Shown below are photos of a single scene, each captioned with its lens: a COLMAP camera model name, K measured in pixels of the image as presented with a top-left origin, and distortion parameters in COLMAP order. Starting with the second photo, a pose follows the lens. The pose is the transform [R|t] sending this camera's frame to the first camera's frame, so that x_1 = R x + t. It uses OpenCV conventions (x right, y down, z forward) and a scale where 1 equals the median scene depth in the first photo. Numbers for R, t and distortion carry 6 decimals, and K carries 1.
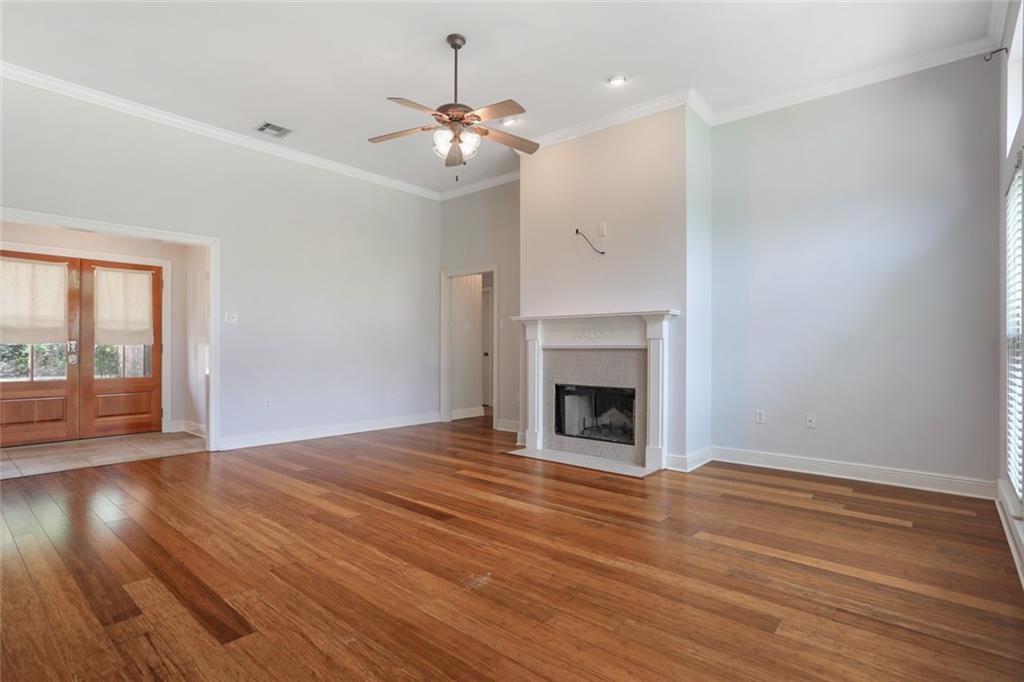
lens RADIAL K [[517.1, 0, 505.7], [0, 517.1, 341.2], [0, 0, 1]] dist [-0.050522, 0.030518]
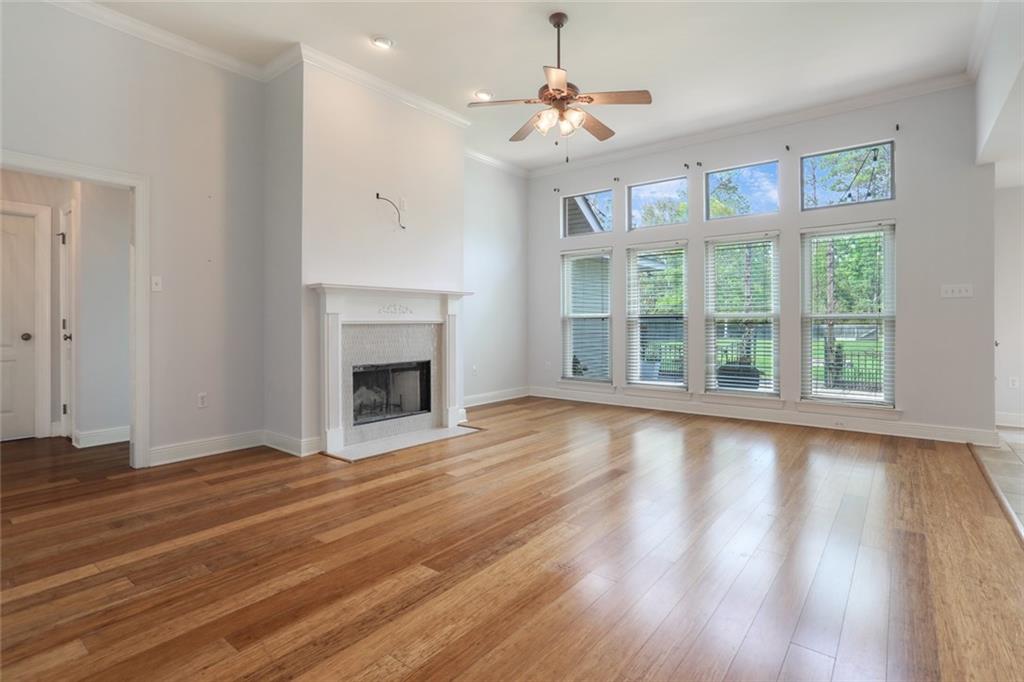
lens RADIAL K [[517.1, 0, 505.7], [0, 517.1, 341.2], [0, 0, 1]] dist [-0.050522, 0.030518]
pose [[-0.056741, -0.039068, 0.997624, -0.834771], [-0.011710, 0.999191, 0.038463, 0.008153], [-0.998320, -0.009500, -0.057152, 0.893233]]
